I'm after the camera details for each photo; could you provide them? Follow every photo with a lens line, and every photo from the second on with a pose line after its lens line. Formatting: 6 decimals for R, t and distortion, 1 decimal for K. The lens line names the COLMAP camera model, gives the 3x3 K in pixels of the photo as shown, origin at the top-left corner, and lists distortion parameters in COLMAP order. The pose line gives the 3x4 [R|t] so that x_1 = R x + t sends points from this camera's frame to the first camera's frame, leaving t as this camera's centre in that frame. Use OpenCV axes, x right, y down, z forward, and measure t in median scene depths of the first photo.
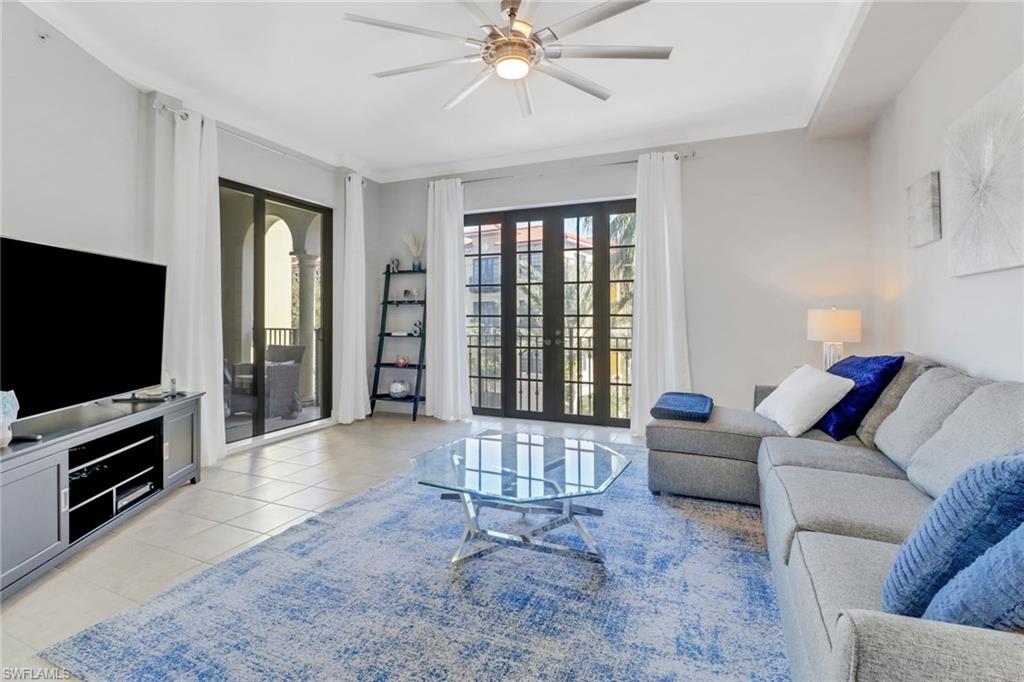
lens RADIAL K [[484.0, 0, 520.0], [0, 484.0, 308.3], [0, 0, 1]] dist [-0.001080, -0.010846]
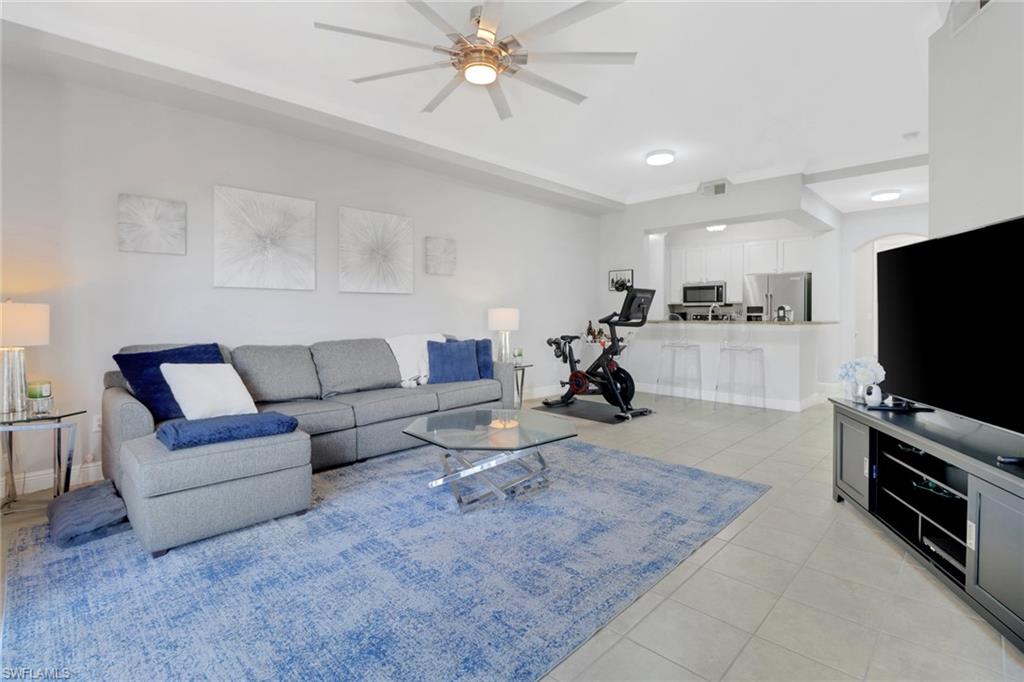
lens RADIAL K [[484.0, 0, 505.4], [0, 484.0, 319.8], [0, 0, 1]] dist [-0.001080, -0.010846]
pose [[-0.922949, -0.003922, 0.384902, -0.290252], [-0.005212, 0.999984, -0.002307, 0.021431], [-0.384887, -0.004136, -0.922955, 1.212679]]
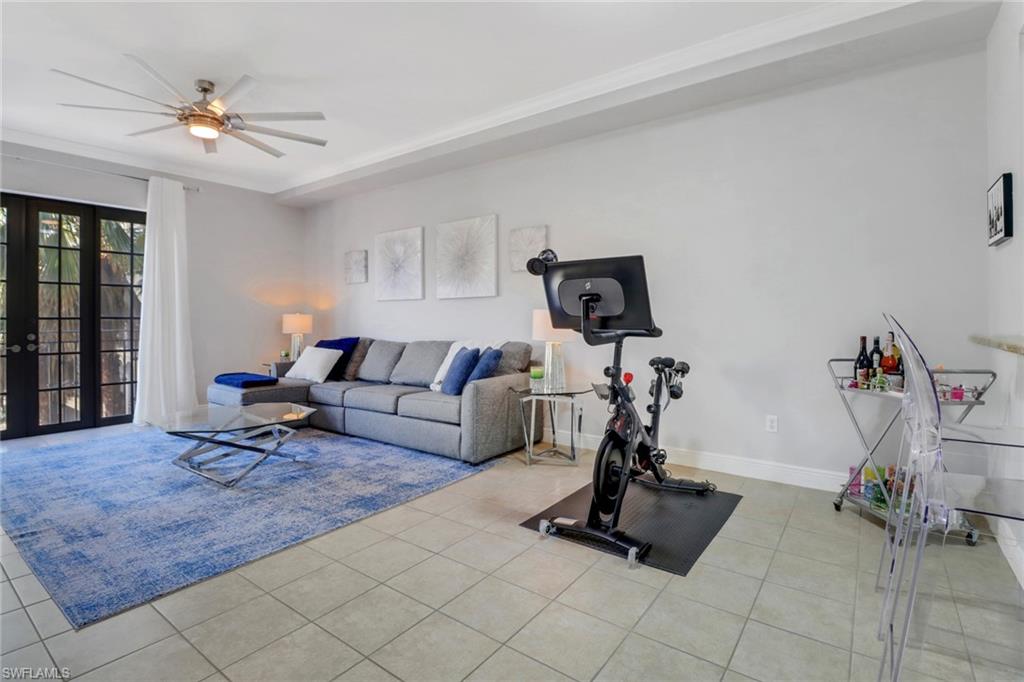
lens RADIAL K [[484.0, 0, 500.1], [0, 484.0, 314.2], [0, 0, 1]] dist [-0.001080, -0.010846]
pose [[0.251232, 0.009321, 0.967882, -0.685869], [-0.011145, 0.999915, -0.006737, 0.004497], [-0.967863, -0.009094, 0.251314, -0.077099]]
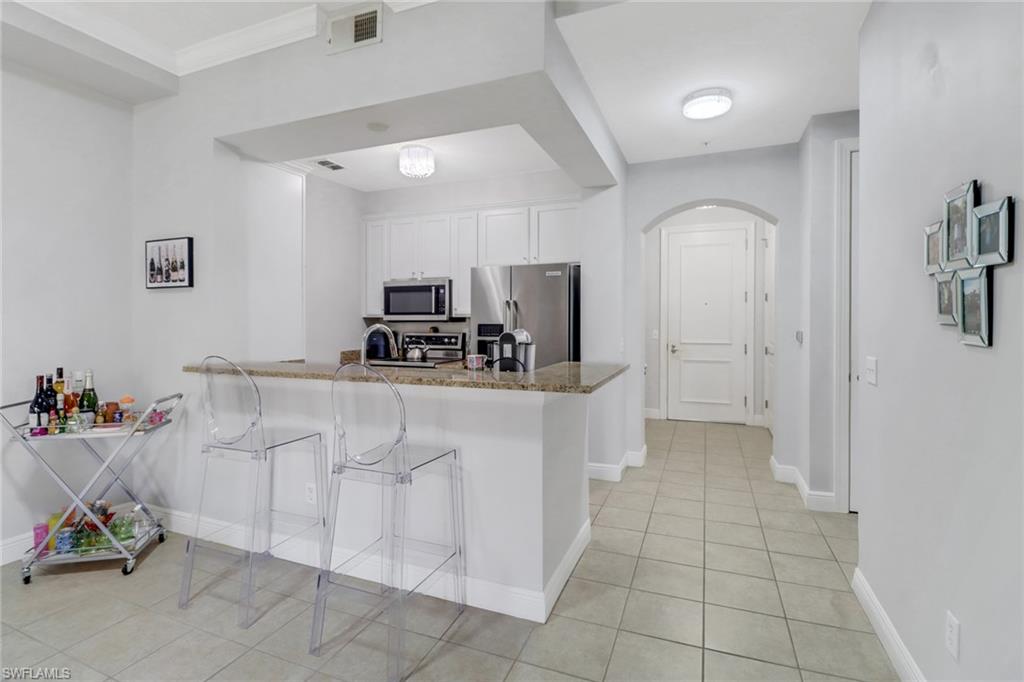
lens RADIAL K [[487.5, 0, 512.8], [0, 487.5, 328.4], [0, 0, 1]] dist [-0.009098, -0.008184]
pose [[-0.999950, 0.004137, -0.009112, -0.485913], [0.004084, 0.999975, 0.005772, -0.032696], [0.009136, 0.005734, -0.999942, 0.194581]]
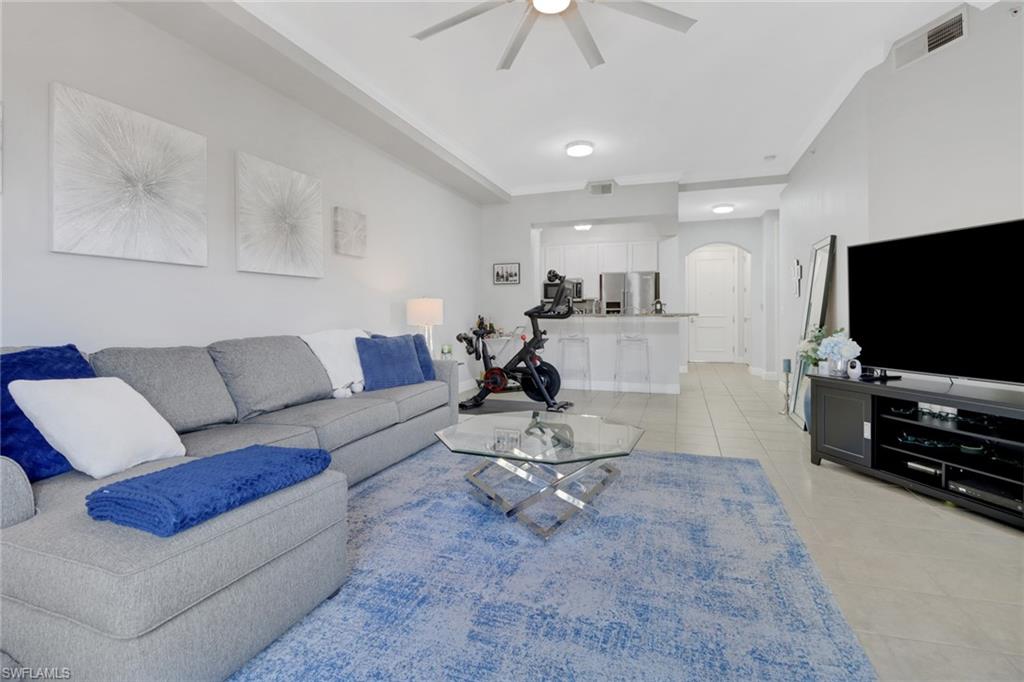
lens RADIAL K [[487.5, 0, 506.4], [0, 487.5, 324.5], [0, 0, 1]] dist [-0.009098, -0.008184]
pose [[-0.998688, 0.006645, -0.050779, 0.071977], [0.006445, 0.999971, 0.004103, 0.042850], [0.050805, 0.003771, -0.998701, 1.153219]]
